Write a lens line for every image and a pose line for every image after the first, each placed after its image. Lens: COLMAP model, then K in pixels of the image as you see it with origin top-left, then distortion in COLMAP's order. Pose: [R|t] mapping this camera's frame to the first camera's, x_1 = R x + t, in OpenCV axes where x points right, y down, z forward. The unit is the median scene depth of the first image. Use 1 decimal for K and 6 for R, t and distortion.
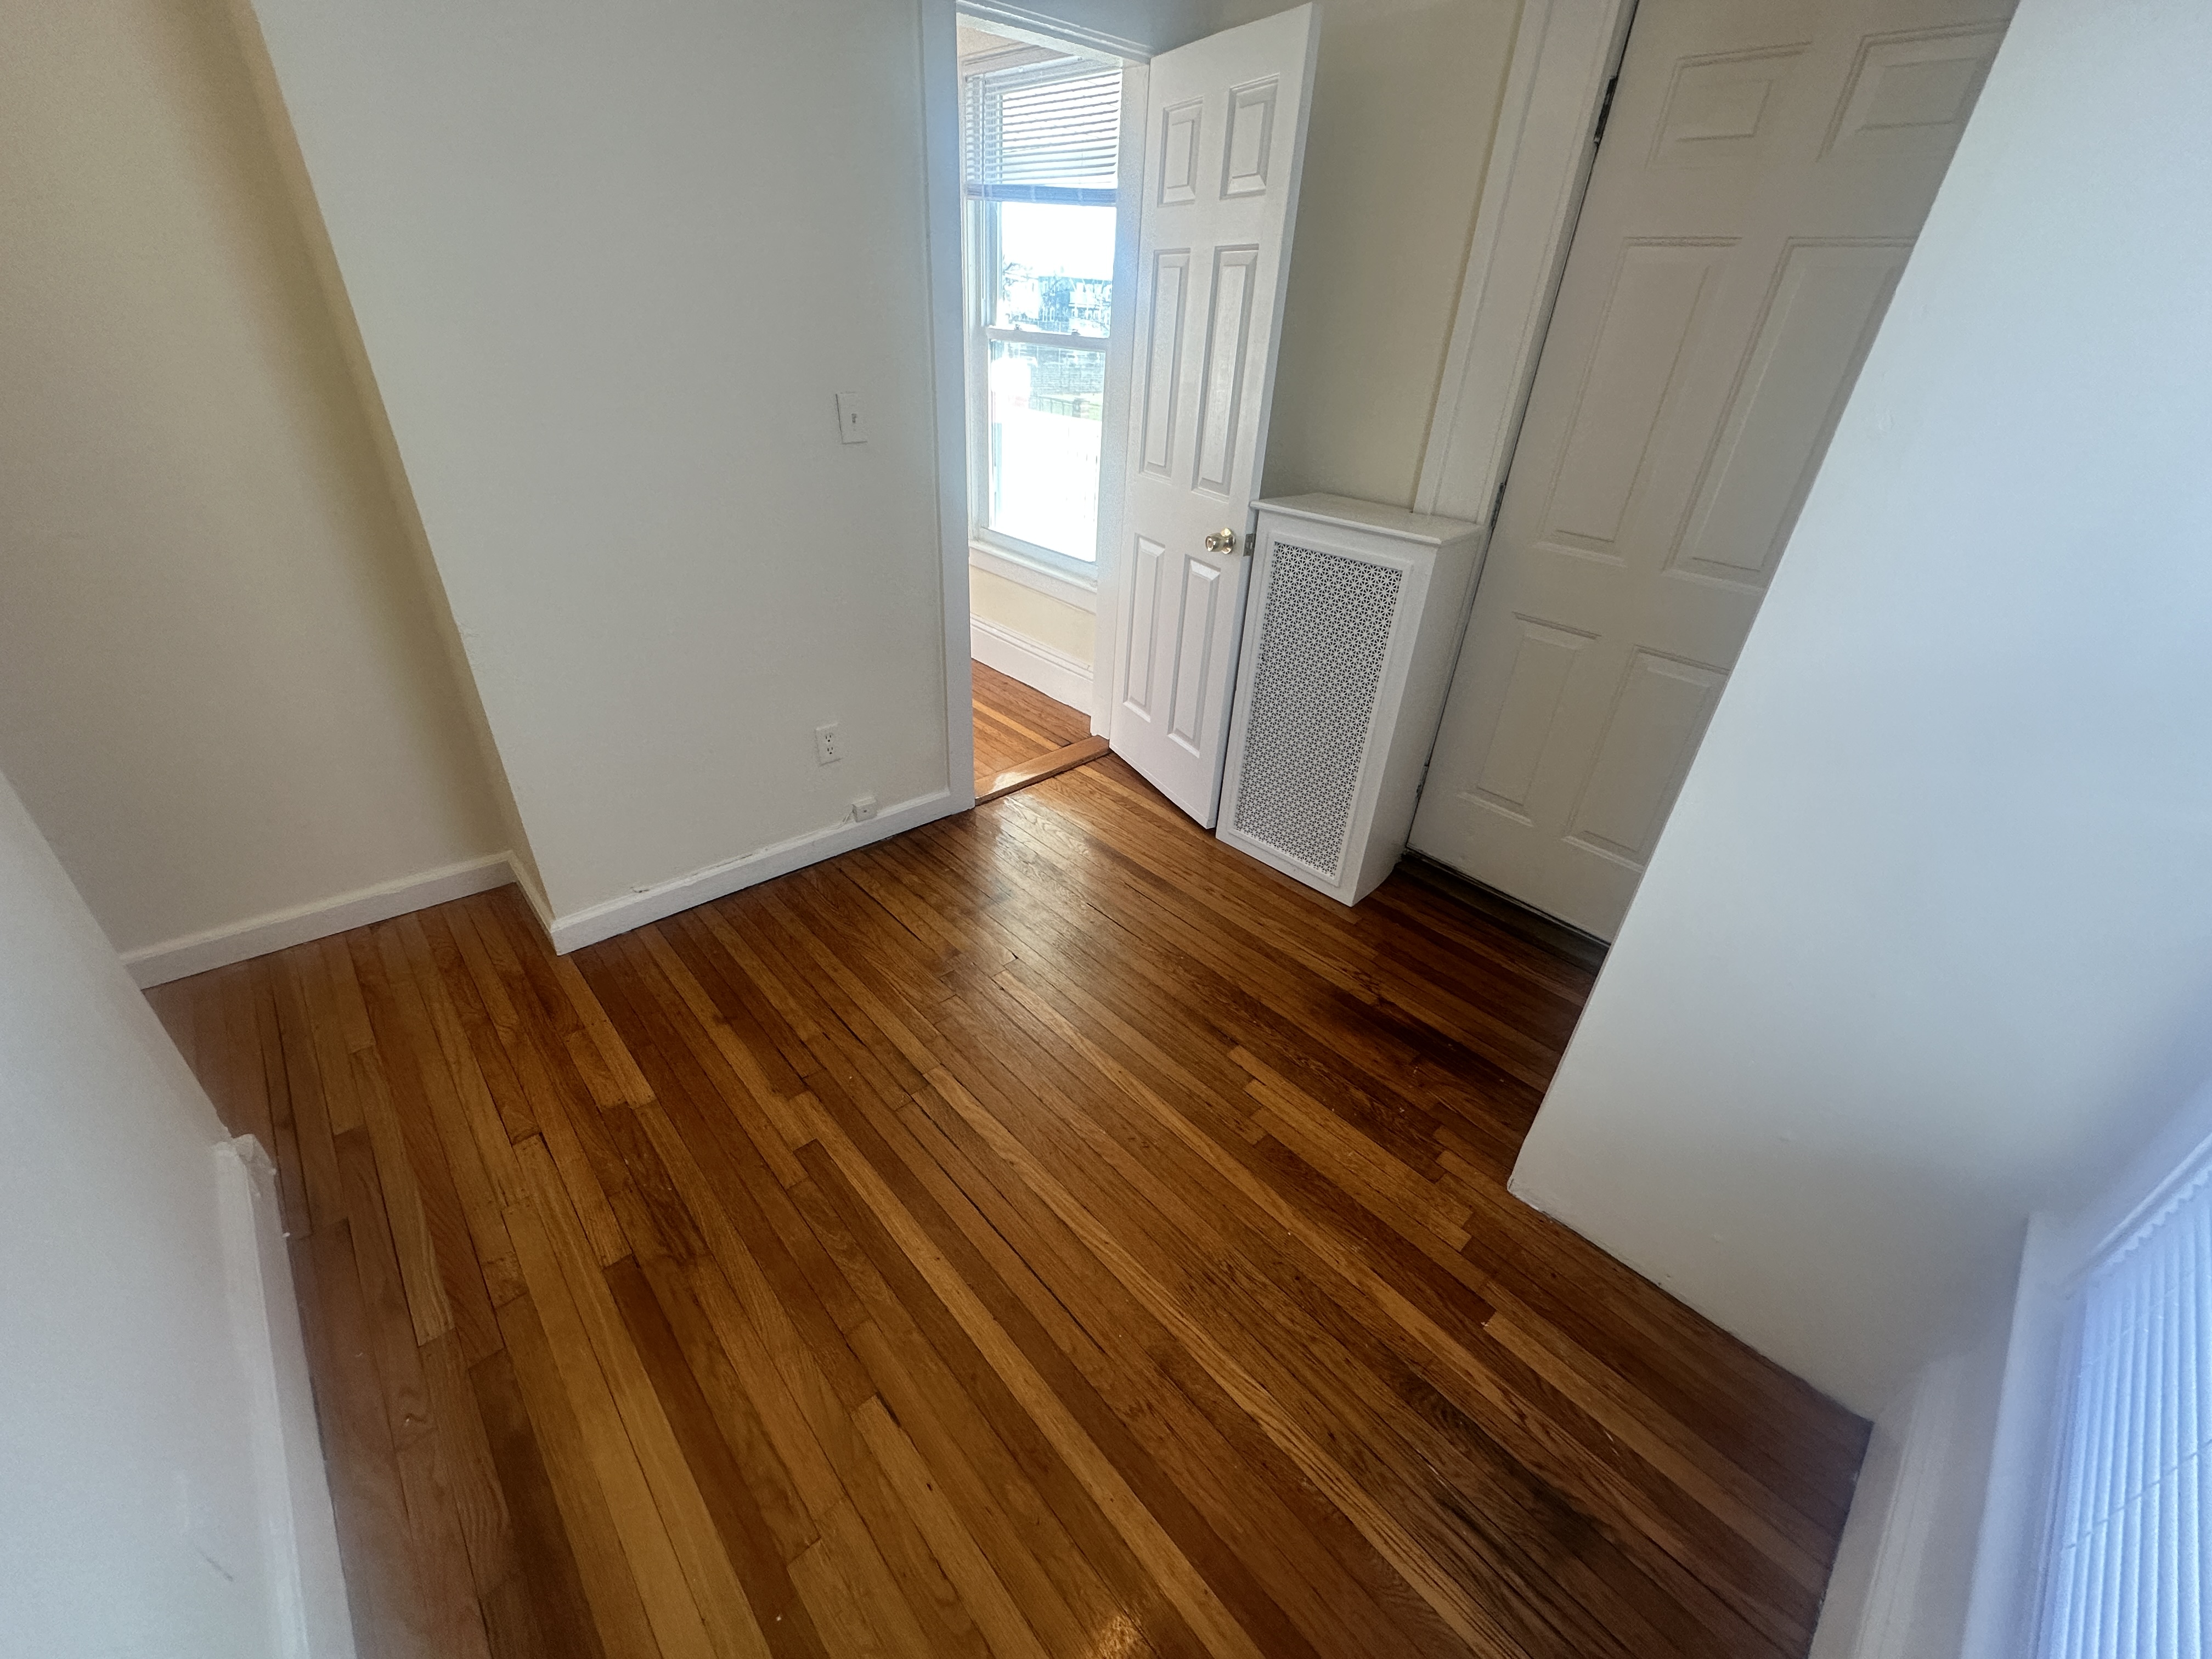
lens RADIAL K [[876.8, 0, 1099.3], [0, 876.8, 819.5], [0, 0, 1]] dist [-0.000972, -0.000285]
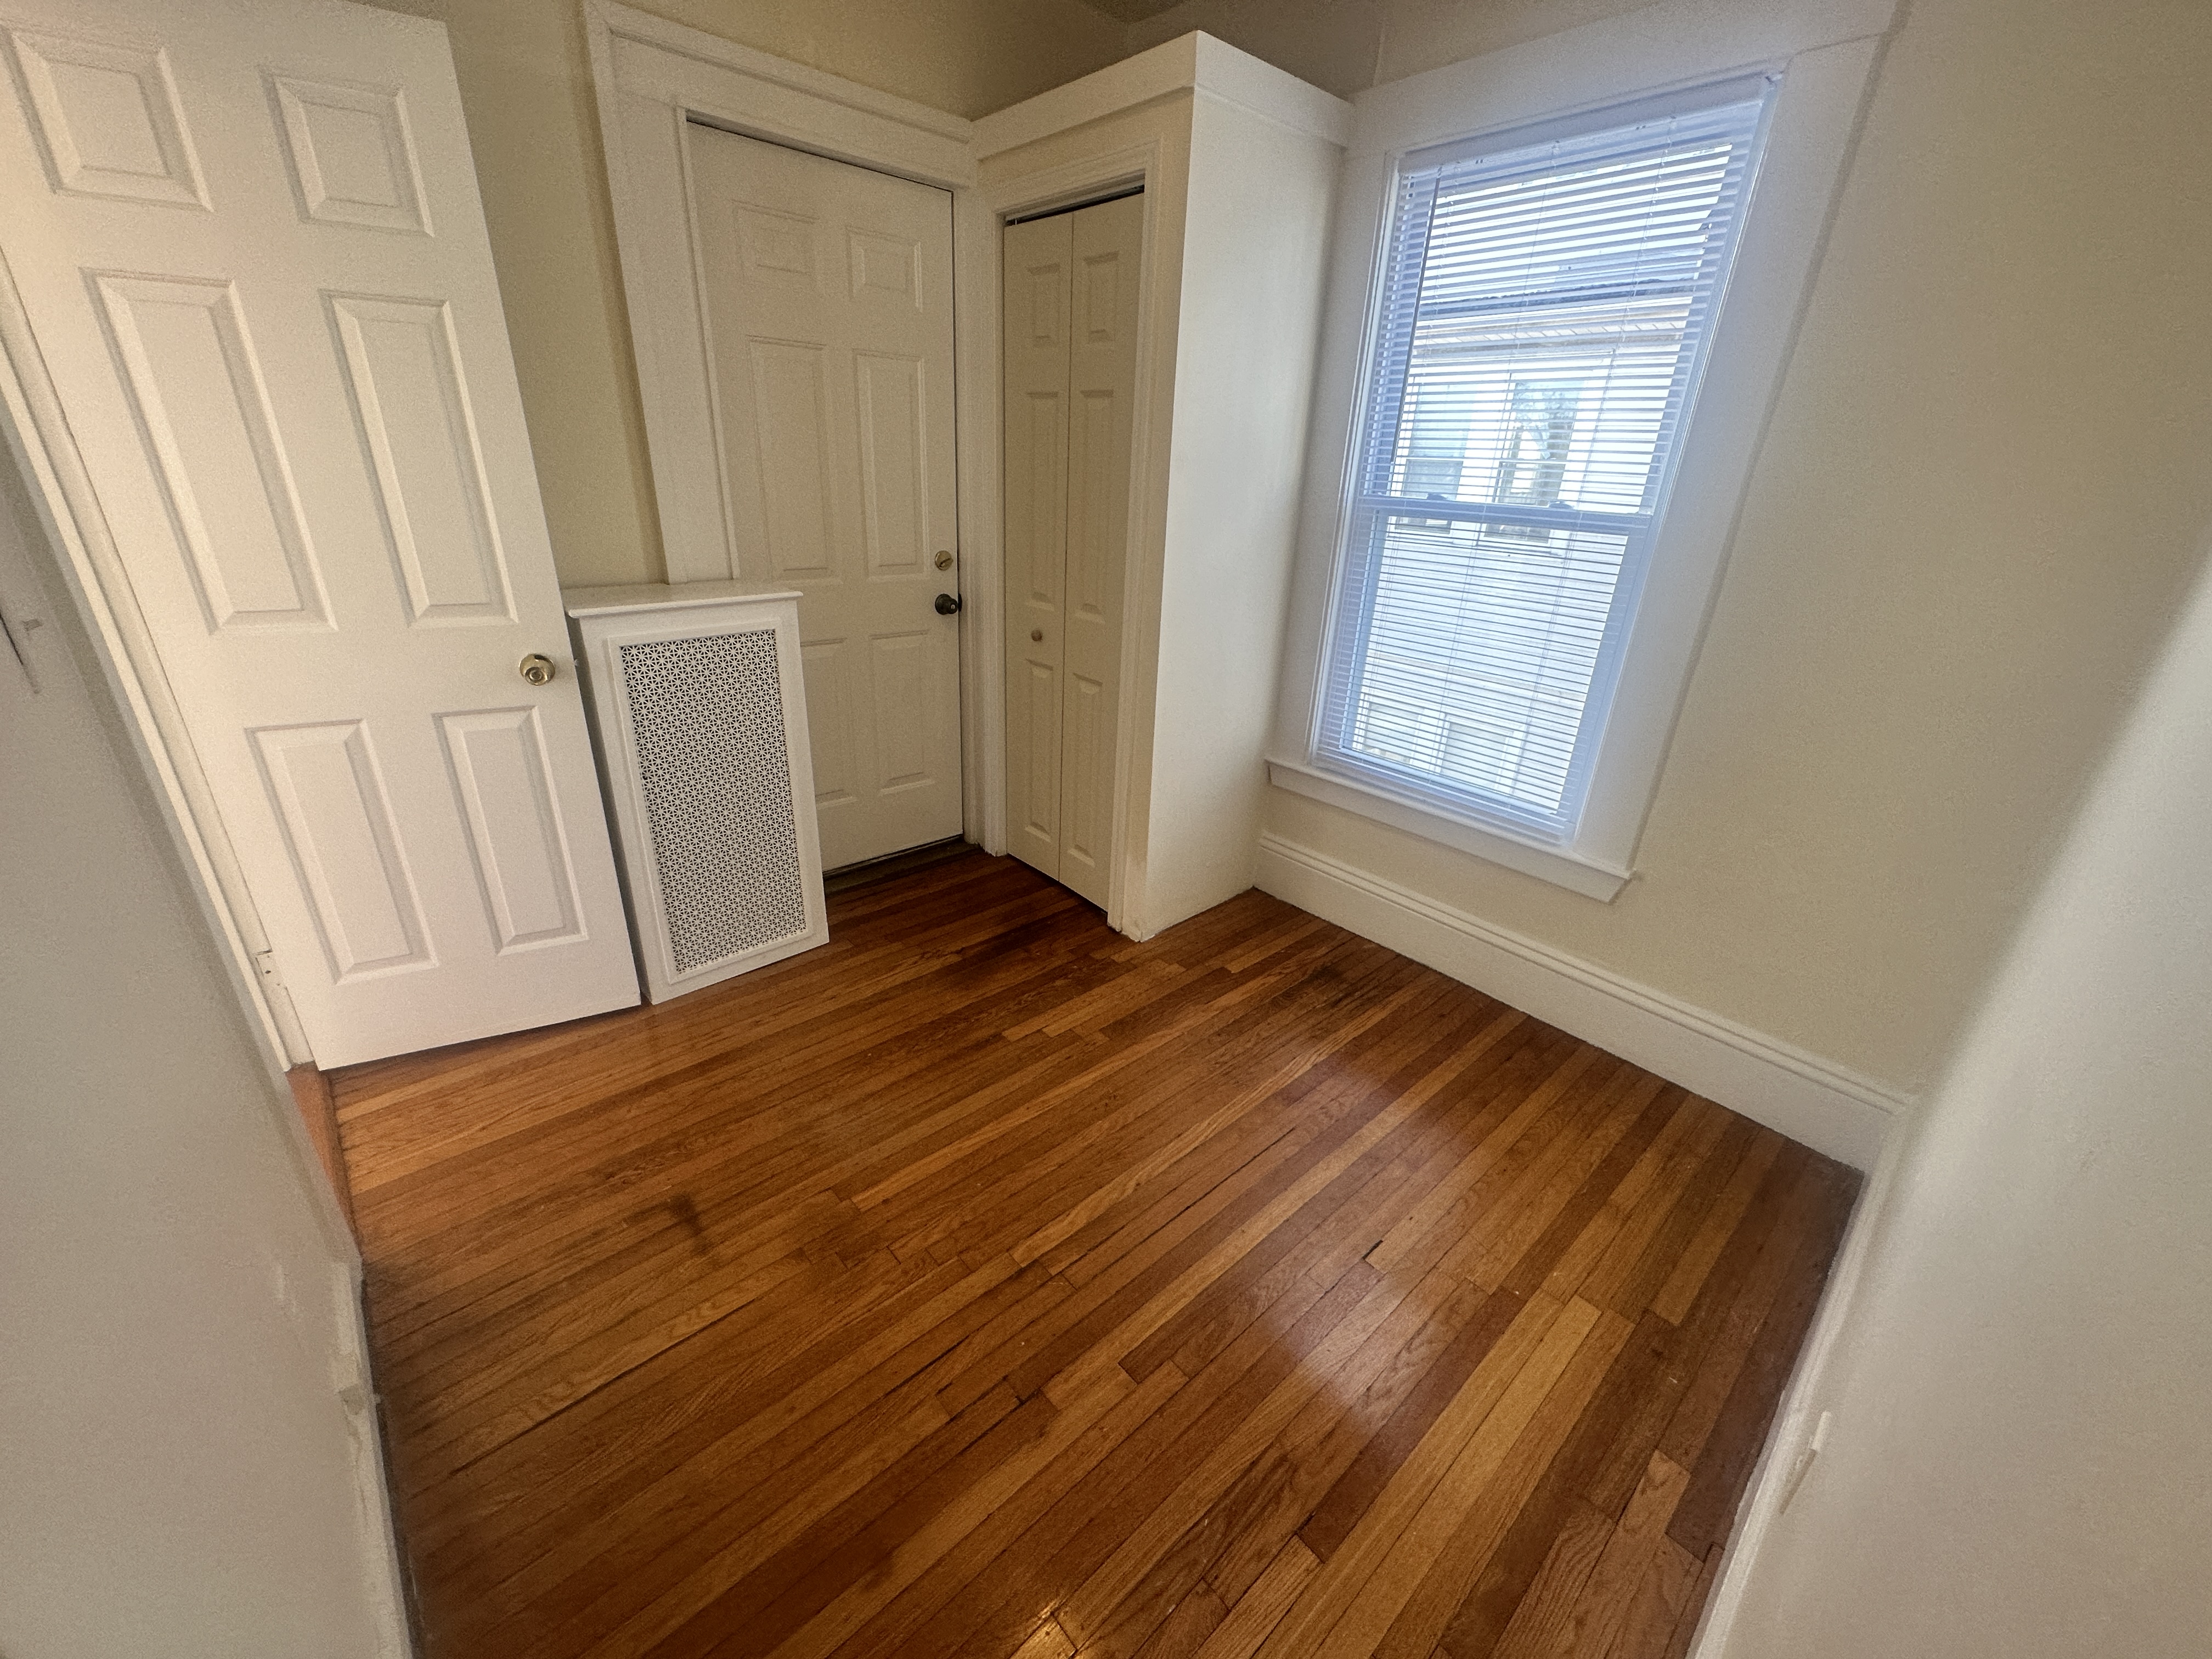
lens RADIAL K [[876.8, 0, 1107.0], [0, 876.8, 824.4], [0, 0, 1]] dist [-0.000972, -0.000285]
pose [[0.012441, -0.441425, 0.897212, -0.820874], [0.459353, 0.799520, 0.386992, -0.370816], [-0.888167, 0.407322, 0.212716, 0.592868]]
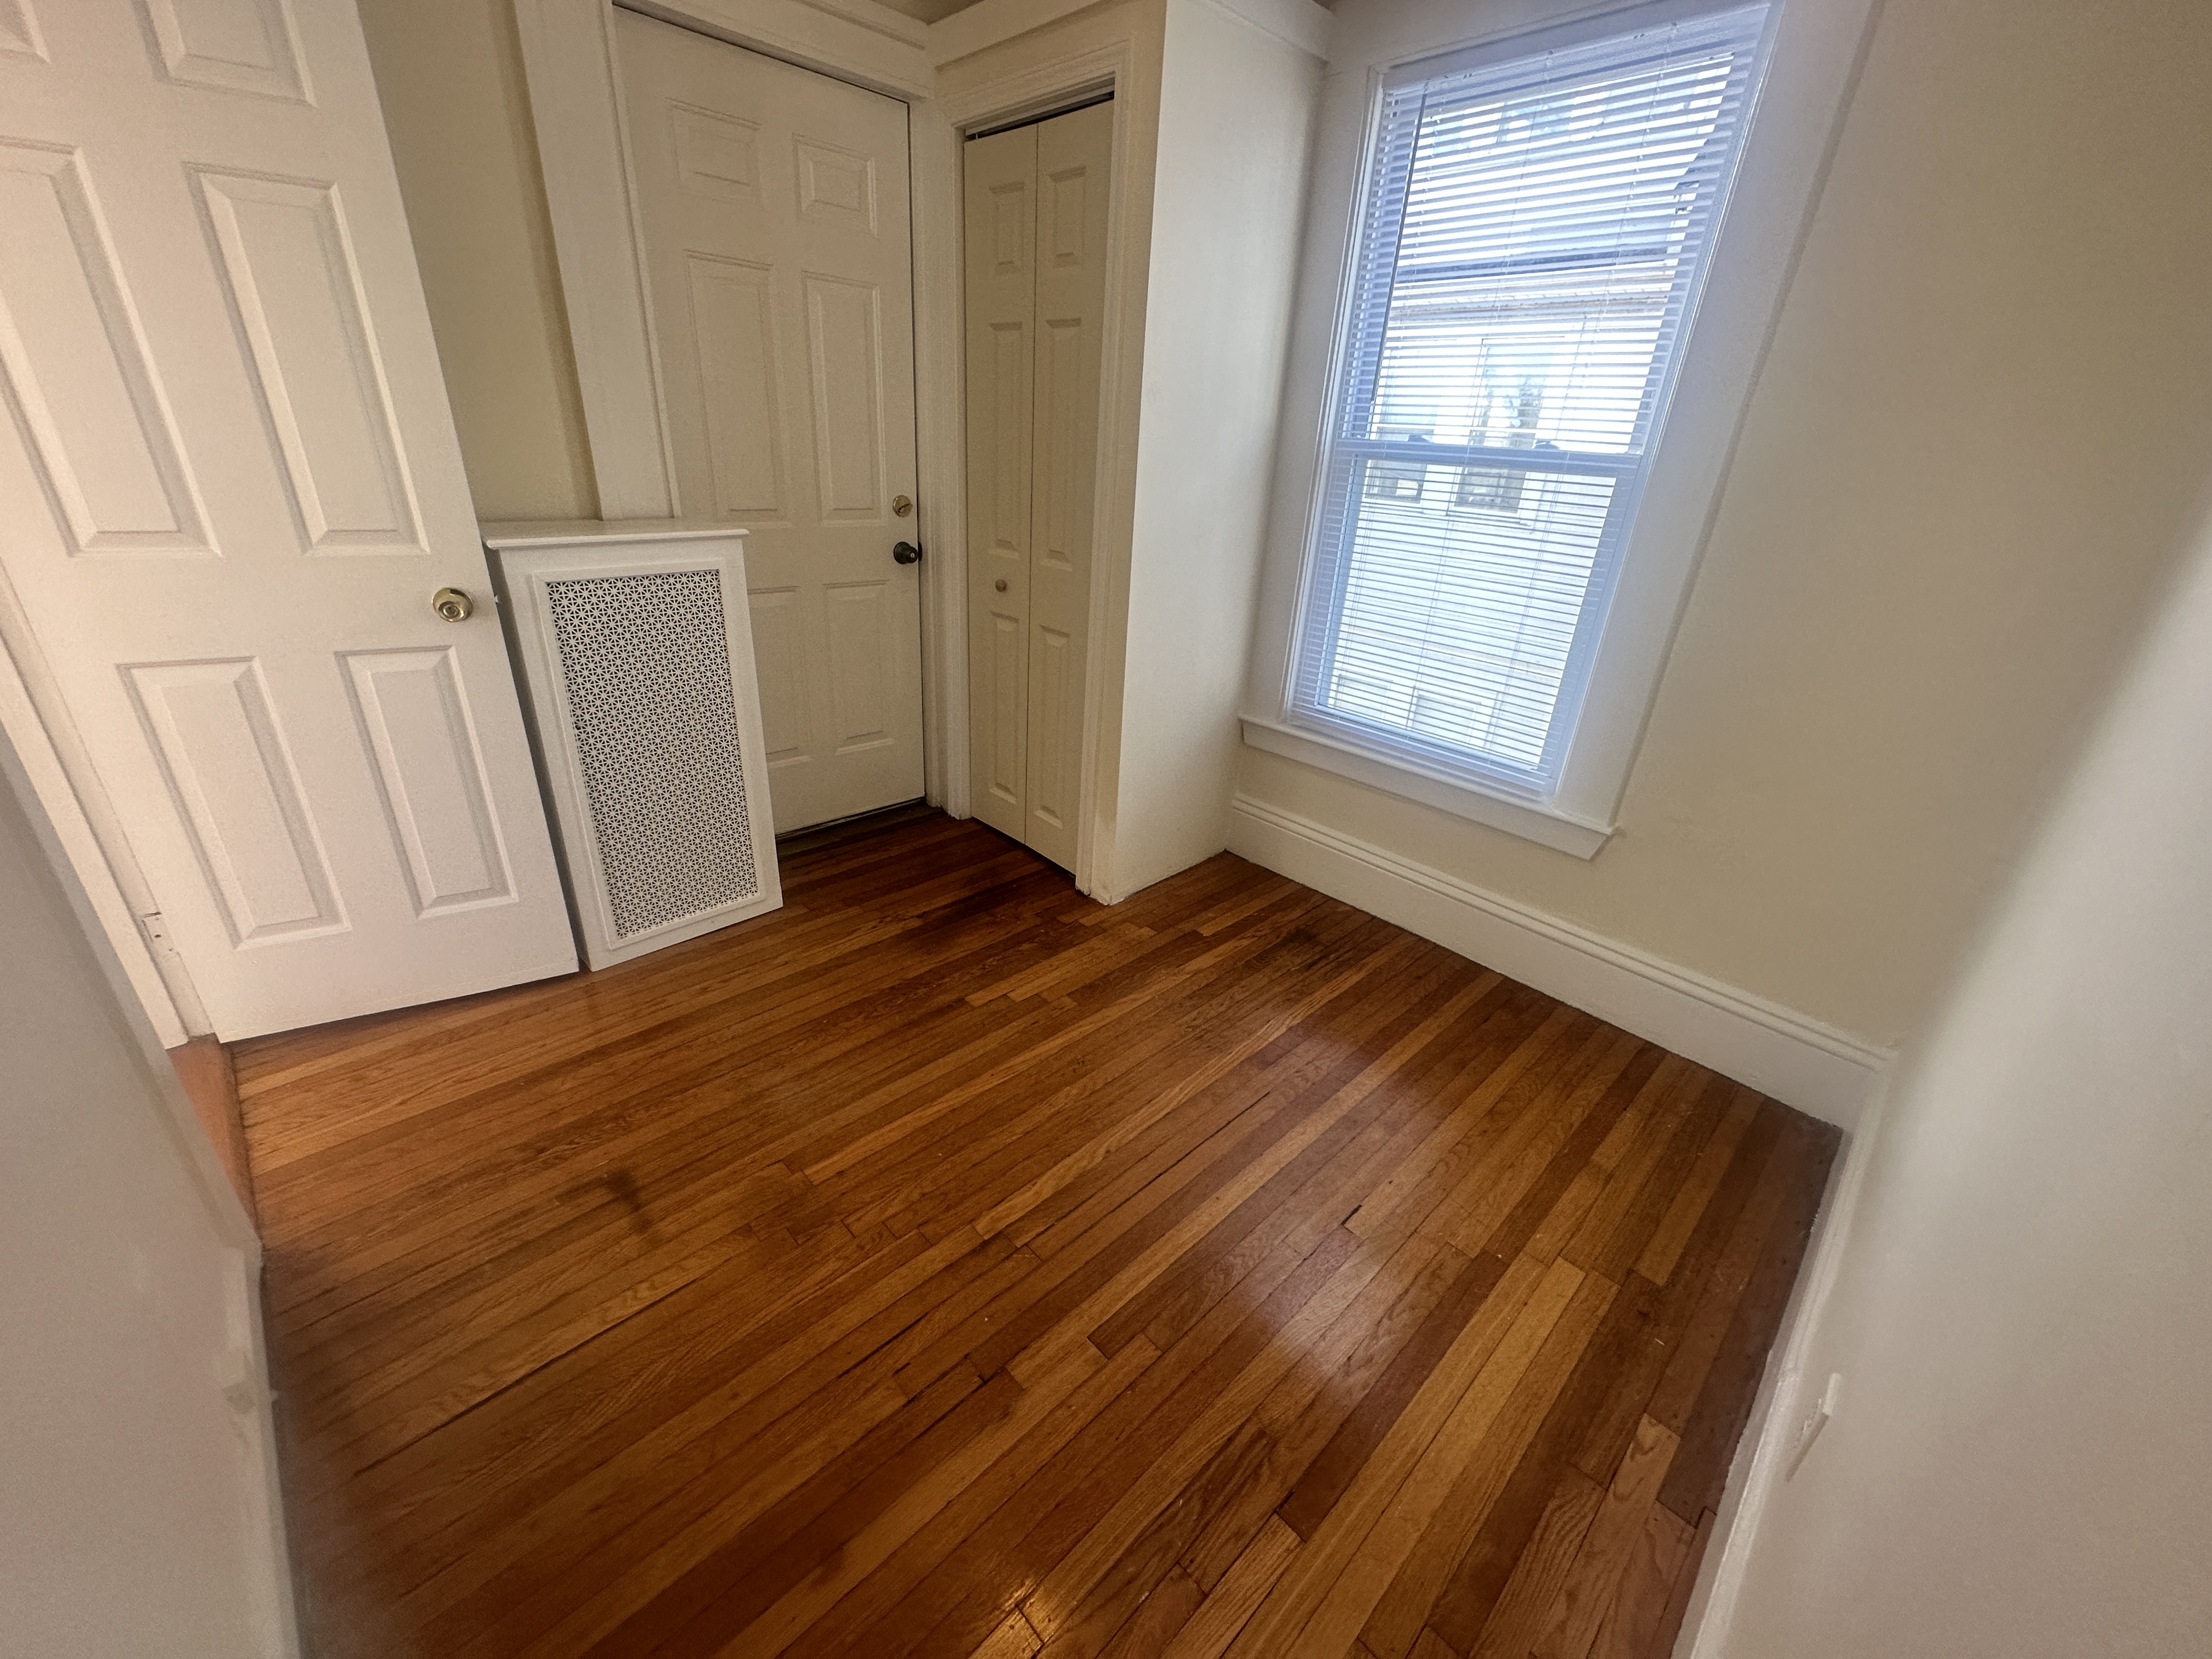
lens RADIAL K [[876.8, 0, 1107.2], [0, 876.8, 823.5], [0, 0, 1]] dist [-0.000972, -0.000285]
pose [[-0.020555, -0.463573, 0.885820, -0.784050], [0.445199, 0.789073, 0.423274, -0.324982], [-0.895195, 0.403067, 0.190163, 0.616801]]
